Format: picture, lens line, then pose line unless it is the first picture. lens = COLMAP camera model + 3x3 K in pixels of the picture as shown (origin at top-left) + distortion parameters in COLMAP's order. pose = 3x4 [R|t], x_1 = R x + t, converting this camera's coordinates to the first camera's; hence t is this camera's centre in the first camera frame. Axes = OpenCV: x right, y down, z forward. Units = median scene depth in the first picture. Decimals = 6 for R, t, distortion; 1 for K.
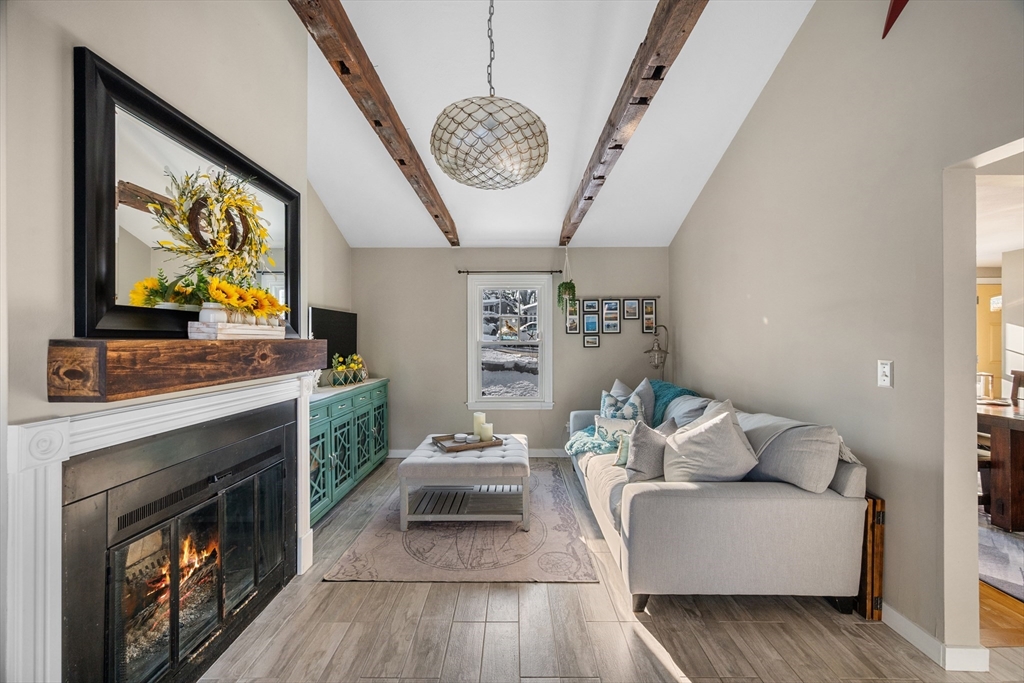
lens RADIAL K [[397.9, 0, 514.1], [0, 397.9, 339.7], [0, 0, 1]] dist [-0.000914, 0.000213]
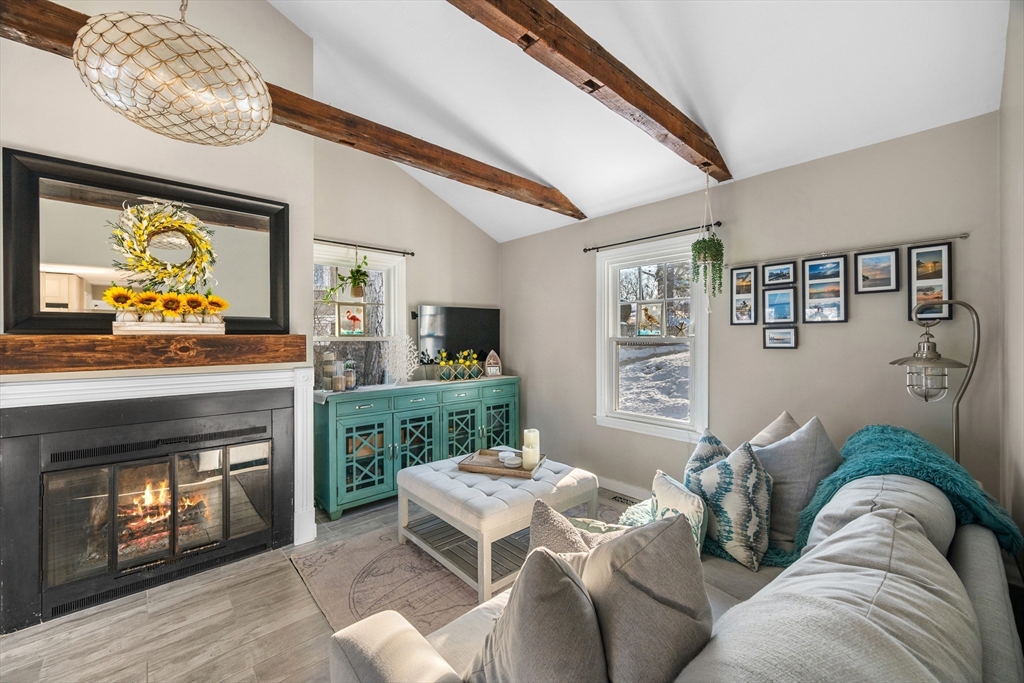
lens RADIAL K [[403.2, 0, 512.2], [0, 403.2, 336.5], [0, 0, 1]] dist [0.000388, 0.000083]
pose [[0.675729, 0.002278, -0.737147, 0.358475], [-0.000181, 0.999996, 0.002924, 0.000323], [0.737151, -0.001842, 0.675726, 0.345655]]
